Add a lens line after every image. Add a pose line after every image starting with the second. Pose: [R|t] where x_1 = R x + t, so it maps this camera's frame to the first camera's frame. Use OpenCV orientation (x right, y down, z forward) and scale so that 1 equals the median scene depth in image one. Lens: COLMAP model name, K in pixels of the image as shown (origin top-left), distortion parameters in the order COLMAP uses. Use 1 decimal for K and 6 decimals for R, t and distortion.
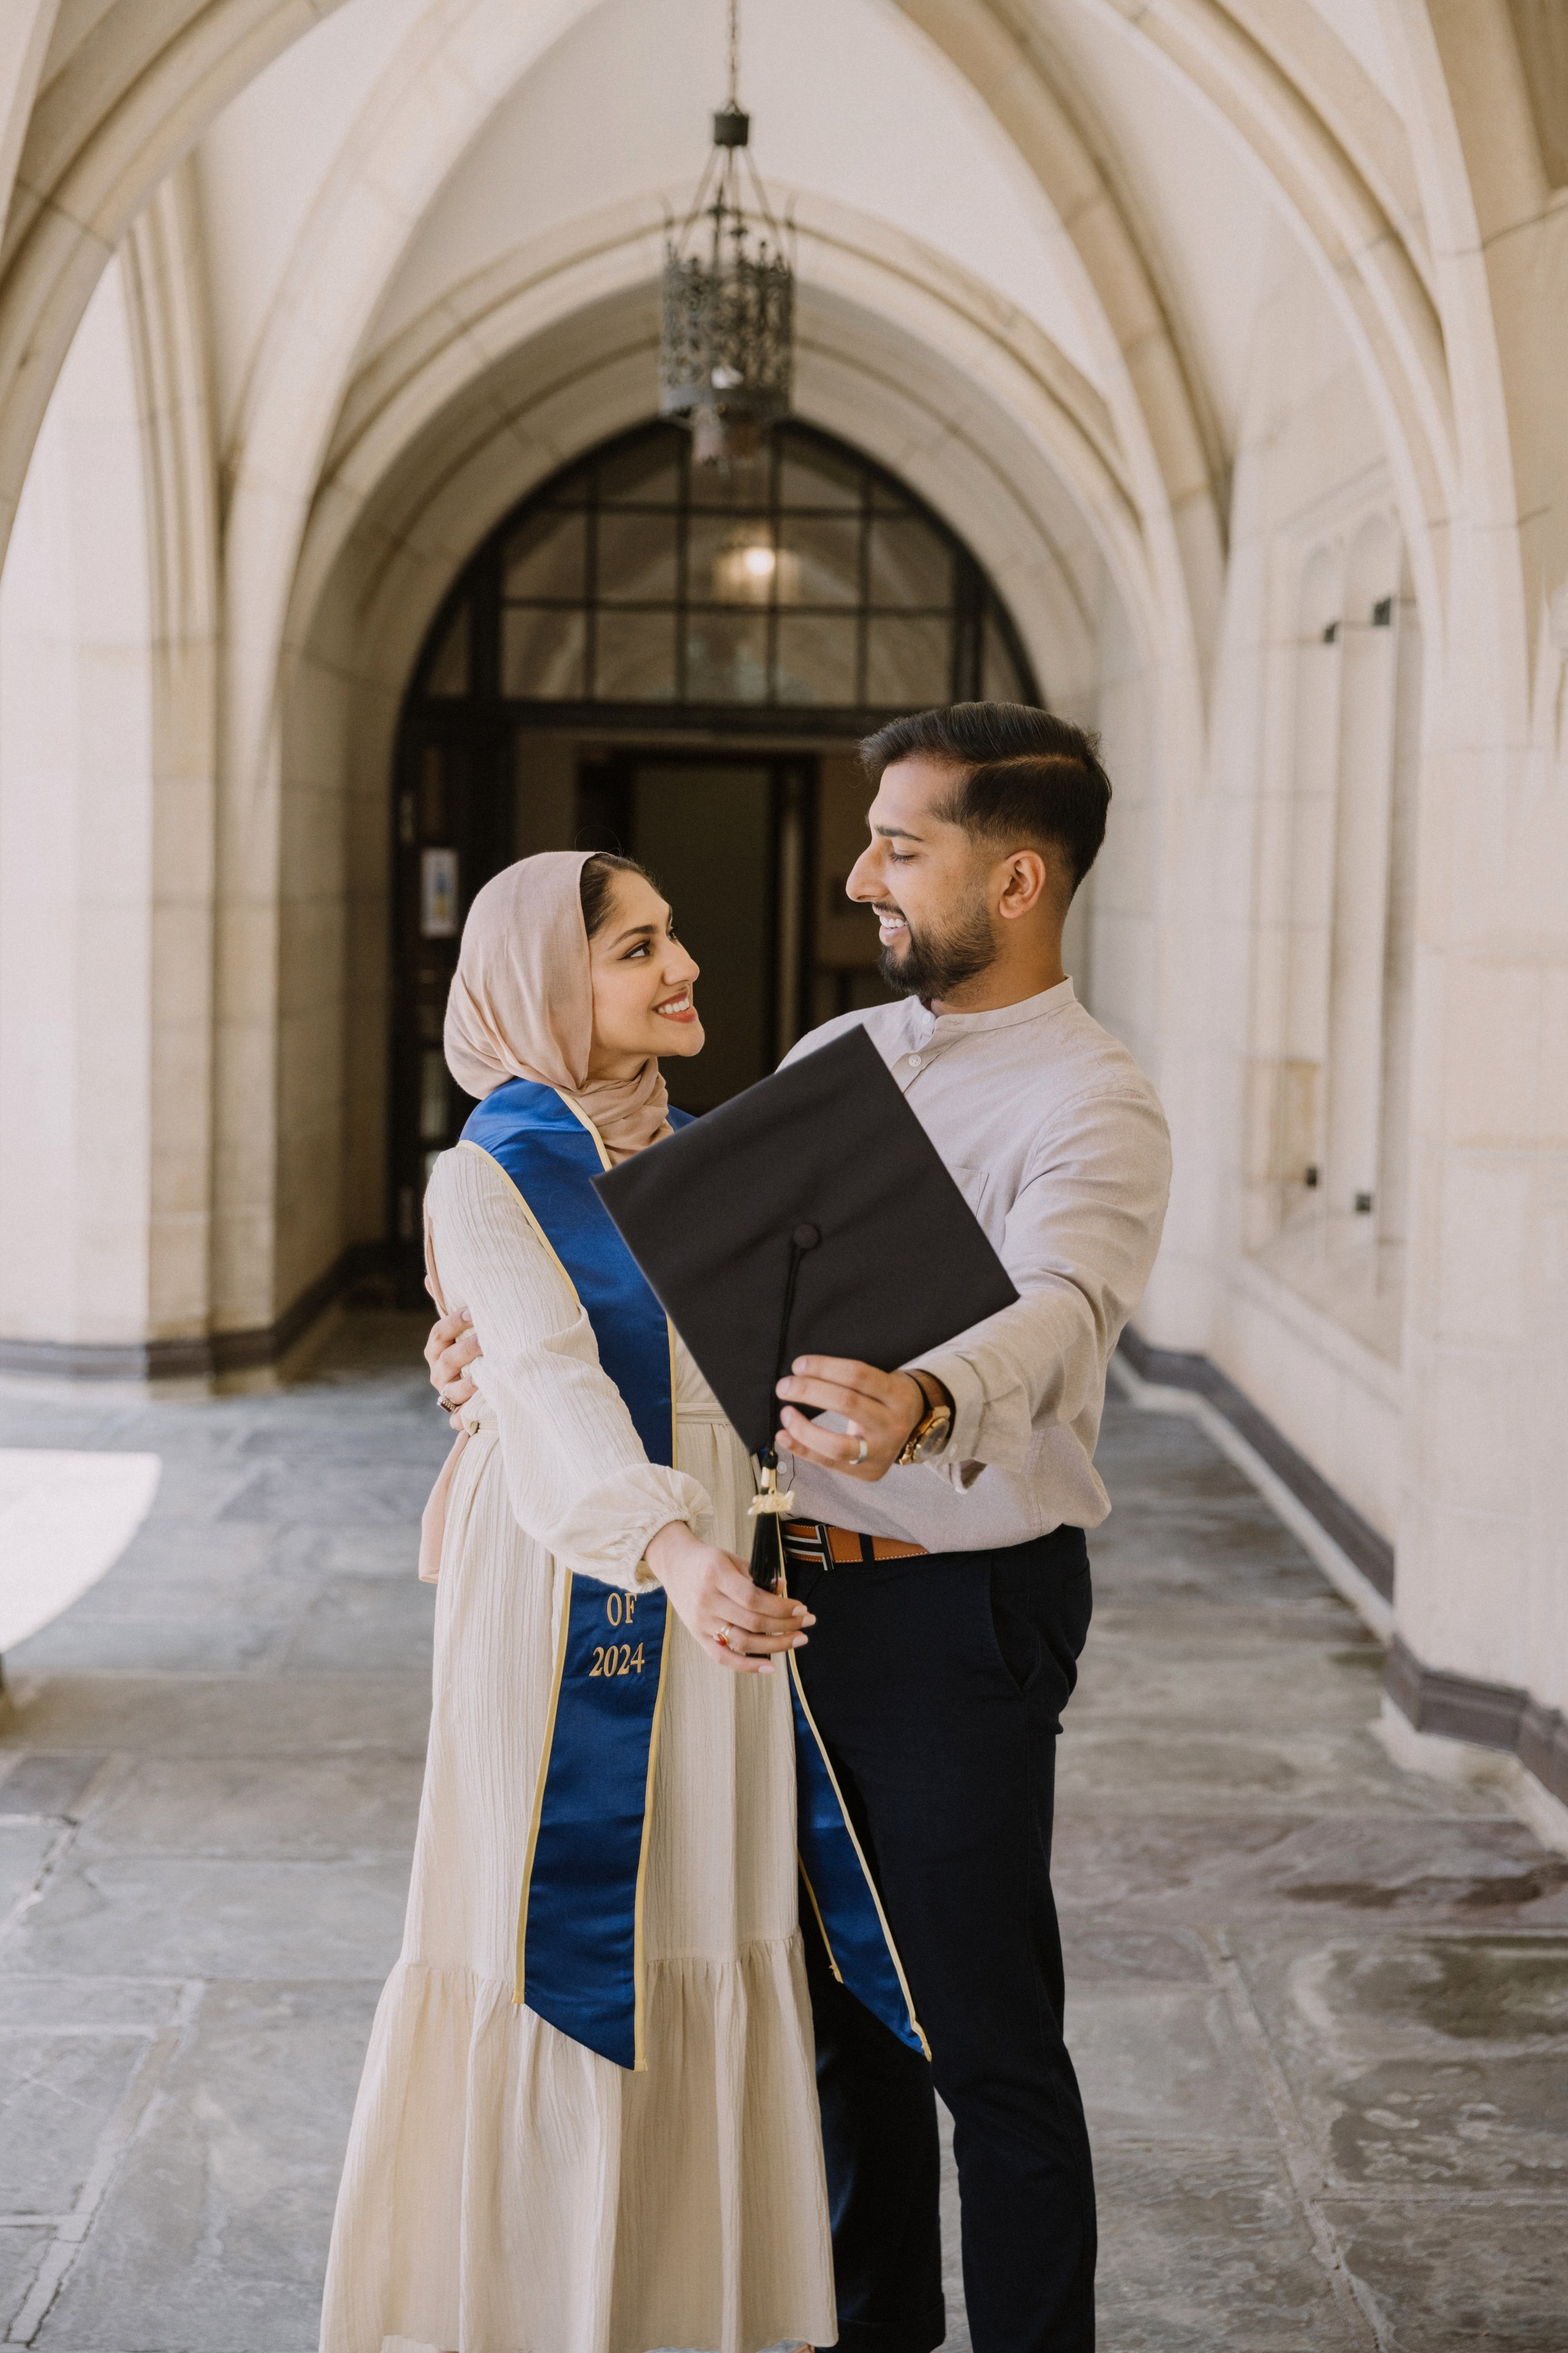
lens RADIAL K [[2684.1, 0, 776.0], [0, 2684.1, 1118.9], [0, 0, 1]] dist [-0.004294, 0.072139]
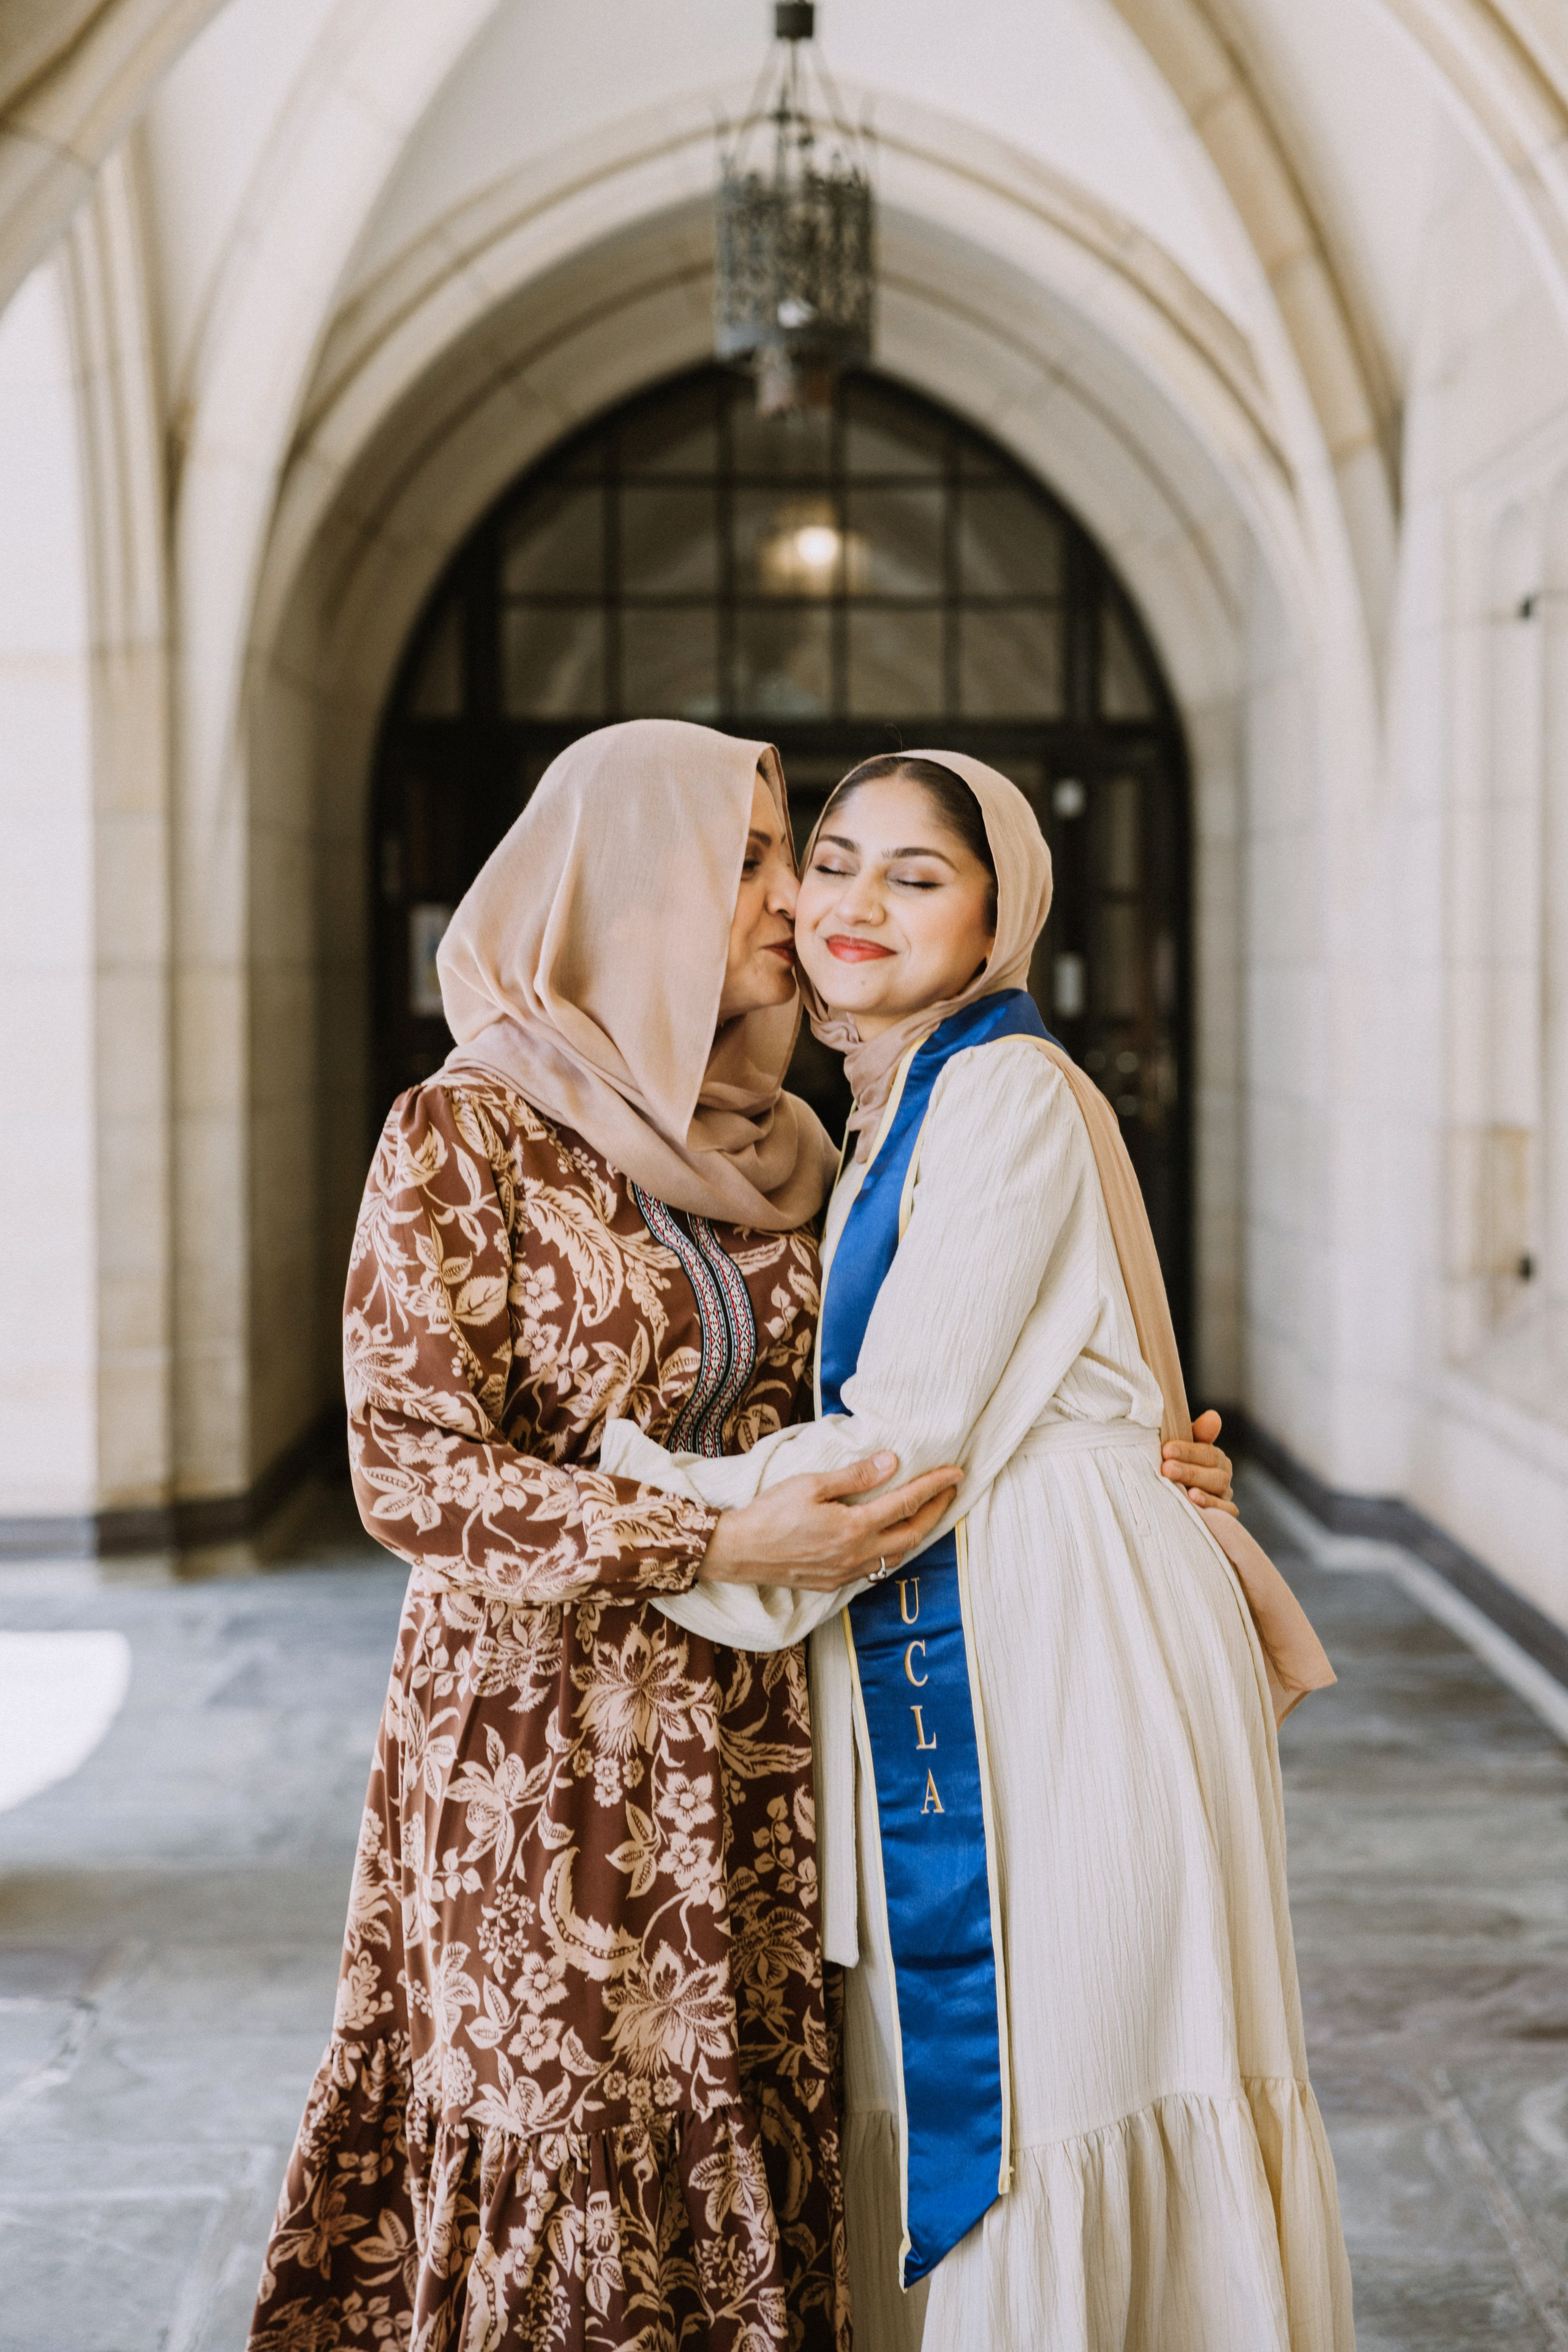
lens RADIAL K [[3573.2, 0, 874.5], [0, 3573.2, 1150.6], [0, 0, 1]] dist [0.015152, 0.073505]
pose [[0.999624, -0.022941, 0.015005, -0.019478], [0.023551, 0.998848, -0.041811, 0.035961], [-0.014028, 0.042148, 0.999013, -0.117308]]
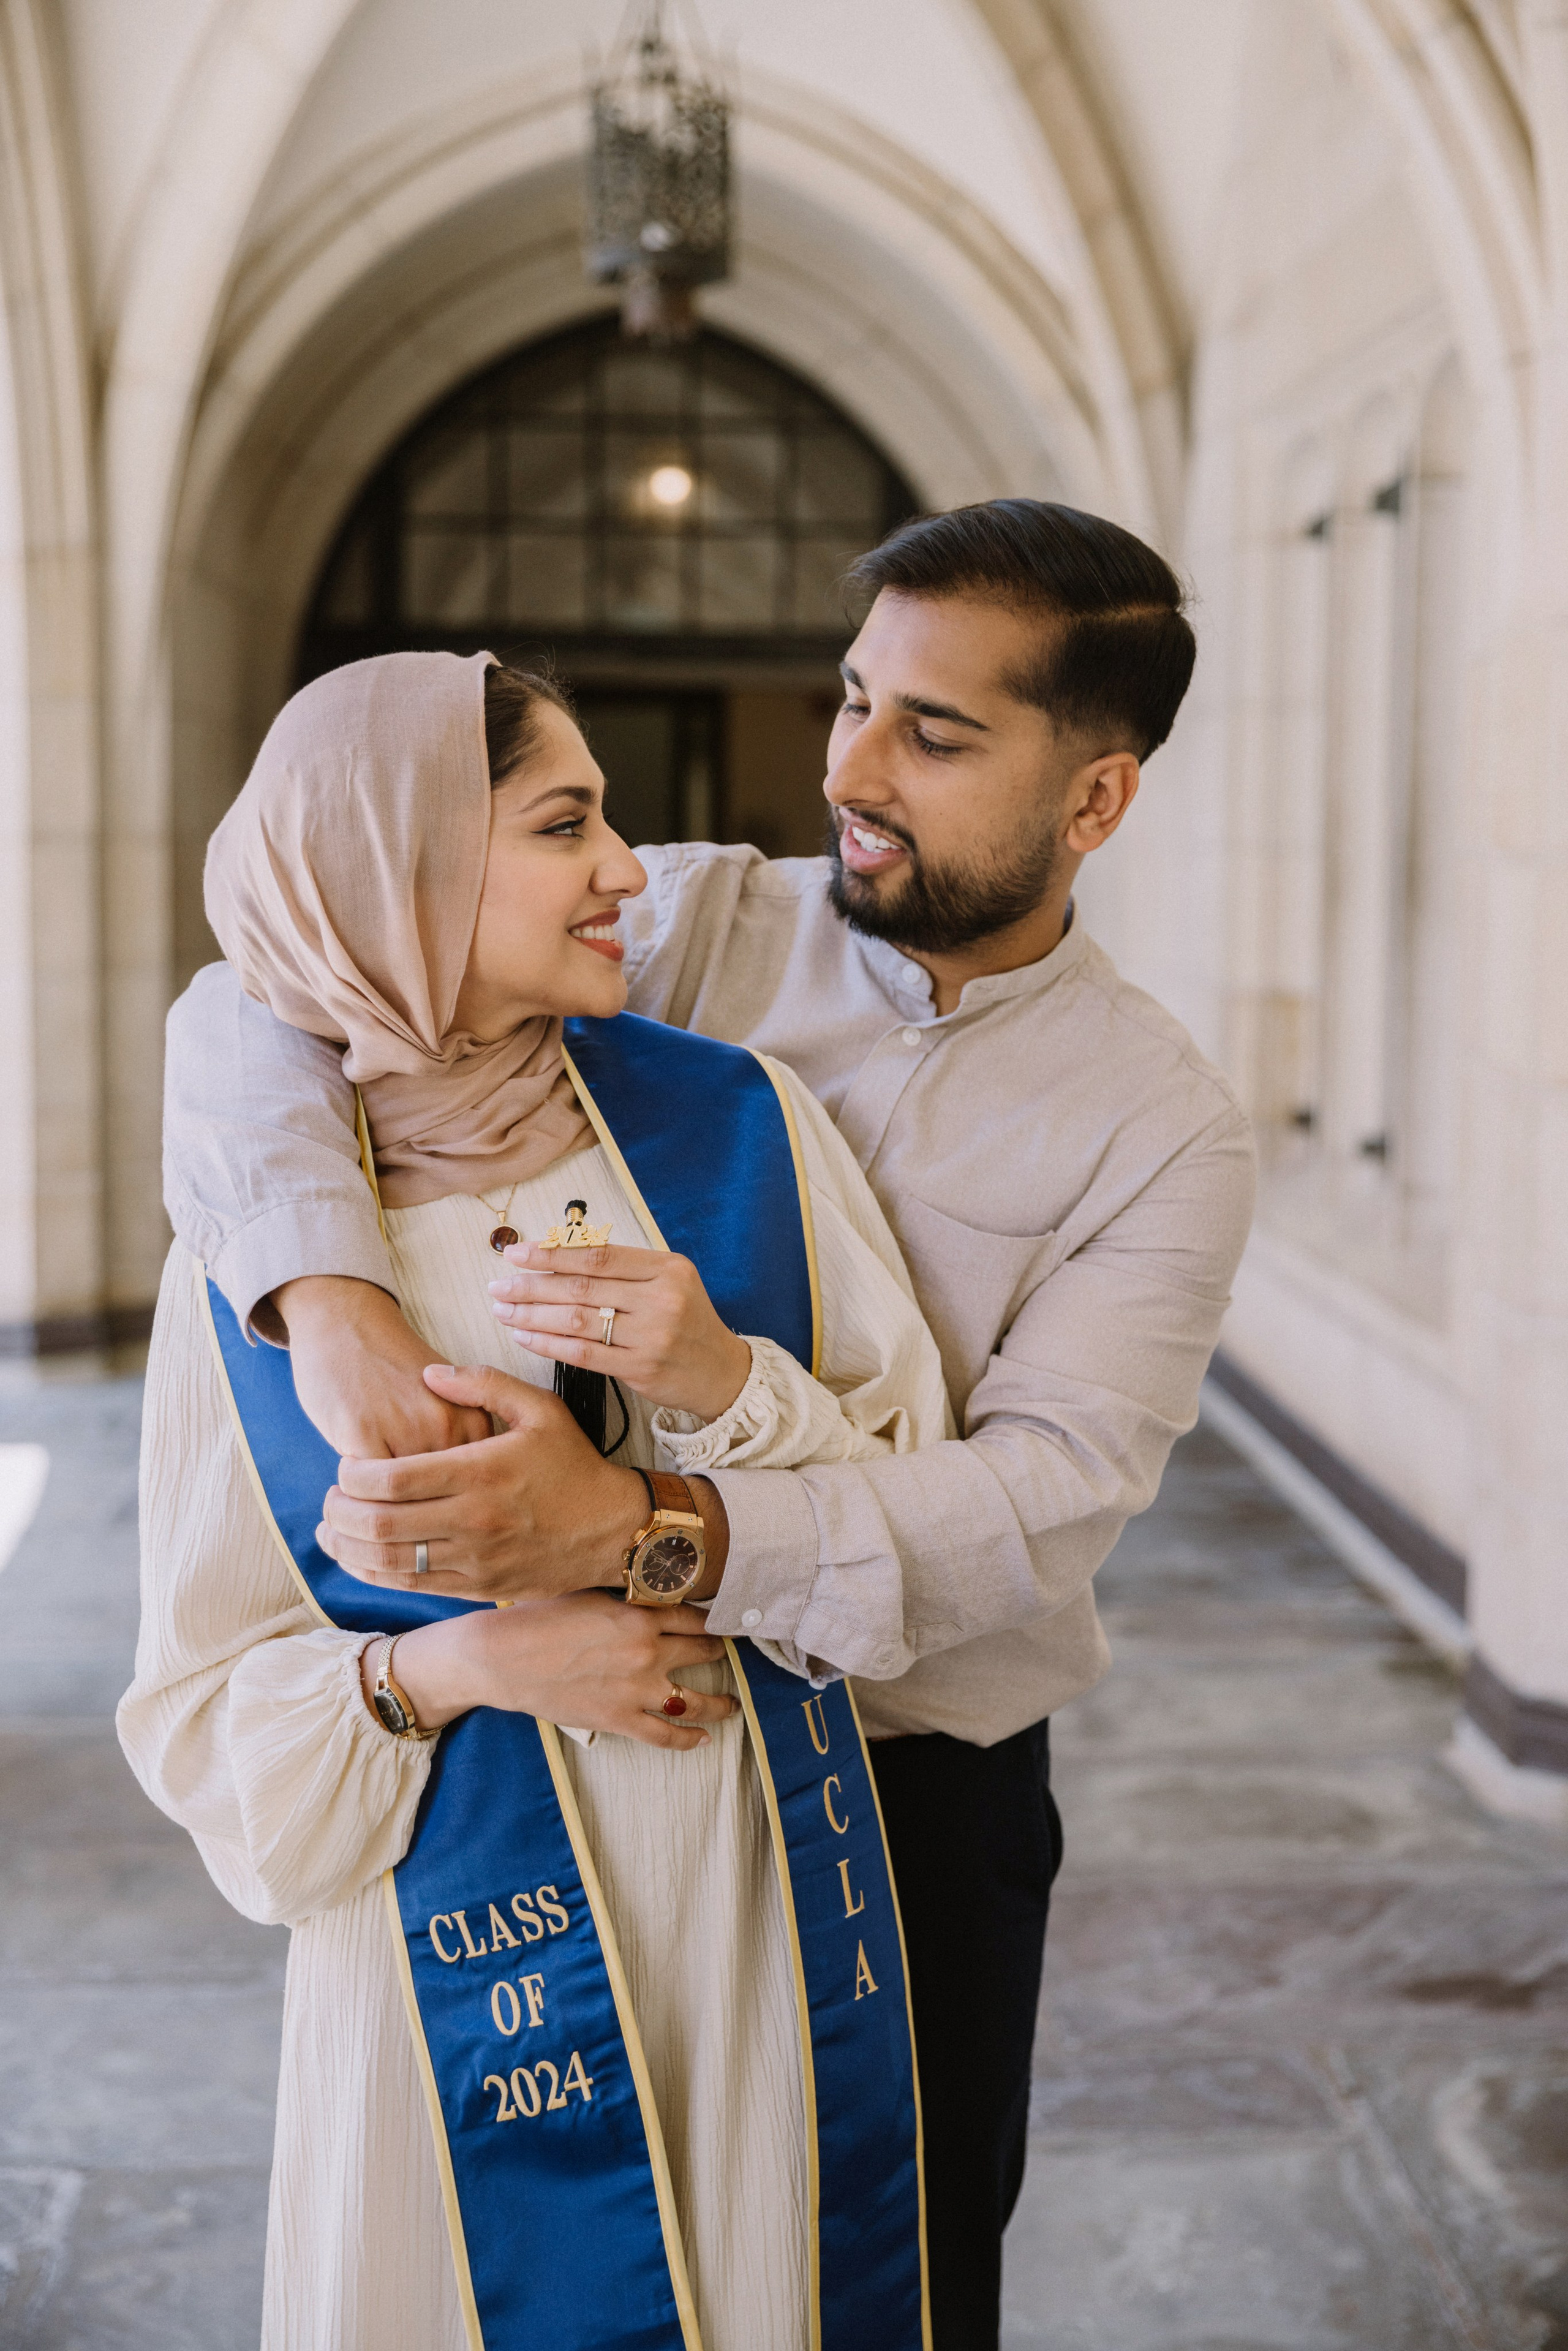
lens RADIAL K [[2568.0, 0, 786.9], [0, 2568.0, 1106.7], [0, 0, 1]] dist [-0.040926, 0.110808]
pose [[0.998779, -0.016315, 0.046620, -0.024001], [0.015480, 0.999714, 0.018222, -0.002066], [-0.046904, -0.017478, 0.998746, 0.166810]]
